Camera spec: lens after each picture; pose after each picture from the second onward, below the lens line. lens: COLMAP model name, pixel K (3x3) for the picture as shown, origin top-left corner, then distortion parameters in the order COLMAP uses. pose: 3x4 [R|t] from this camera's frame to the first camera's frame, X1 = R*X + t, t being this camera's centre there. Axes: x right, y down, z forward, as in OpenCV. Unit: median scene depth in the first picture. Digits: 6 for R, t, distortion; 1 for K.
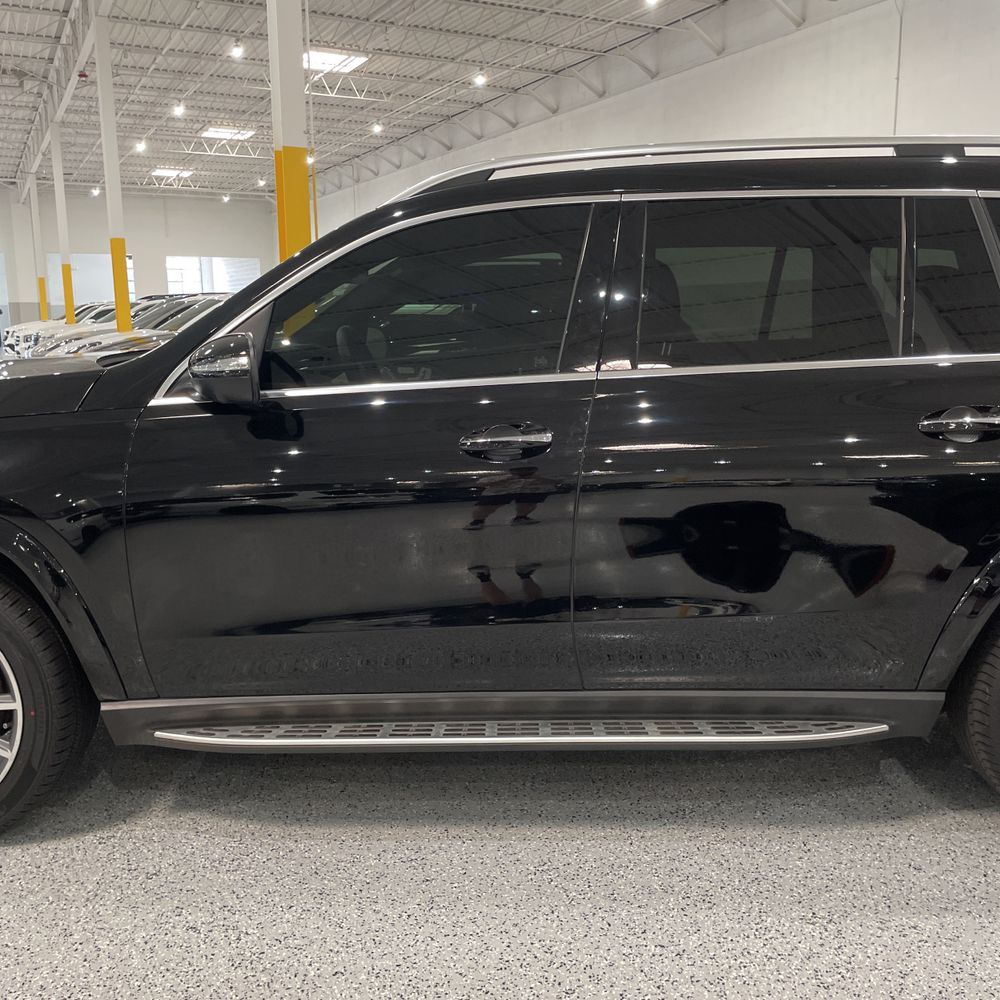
lens RADIAL K [[1028.1, 0, 494.5], [0, 1028.1, 492.1], [0, 0, 1]] dist [0.037941, 0.000000]
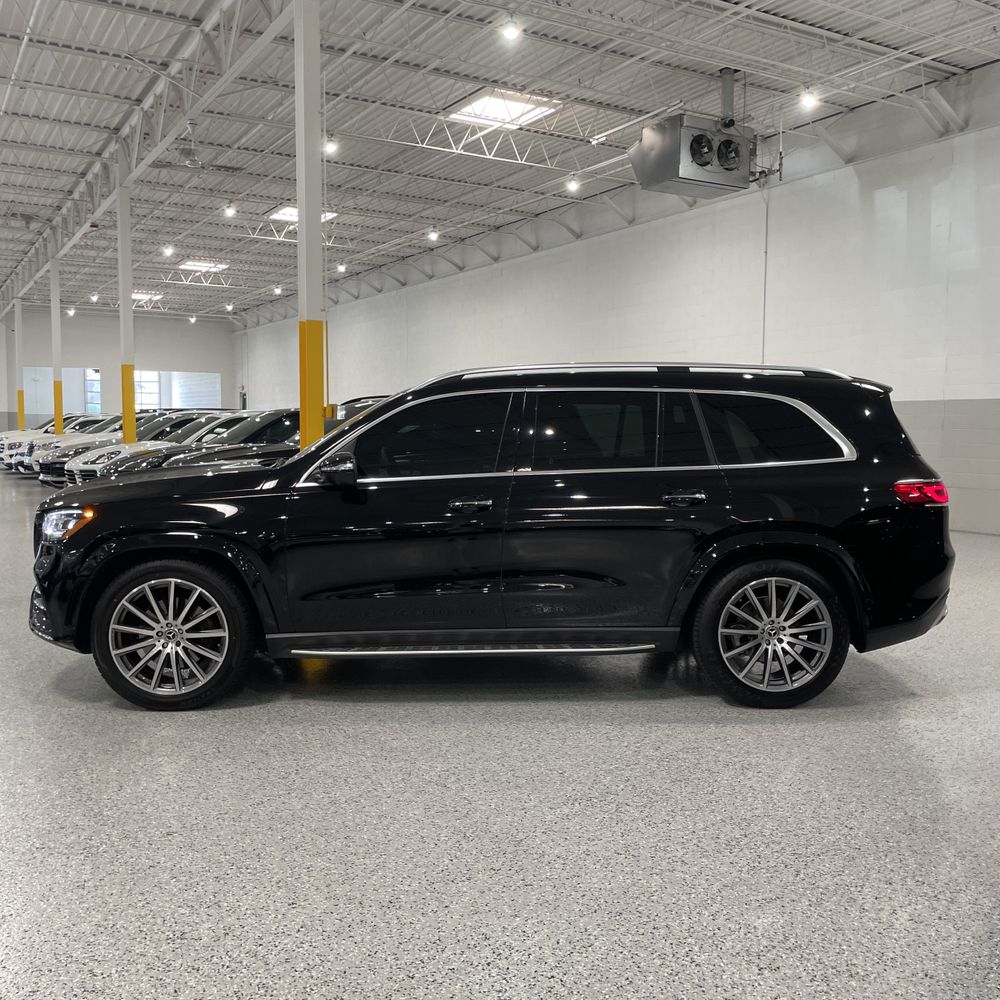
lens RADIAL K [[1028.1, 0, 503.4], [0, 1028.1, 493.7], [0, 0, 1]] dist [0.037941, 0.000000]
pose [[0.997876, 0.008163, 0.064636, -0.007171], [-0.001340, 0.994482, -0.104896, 0.019091], [-0.065135, 0.104587, 0.992380, -0.139413]]
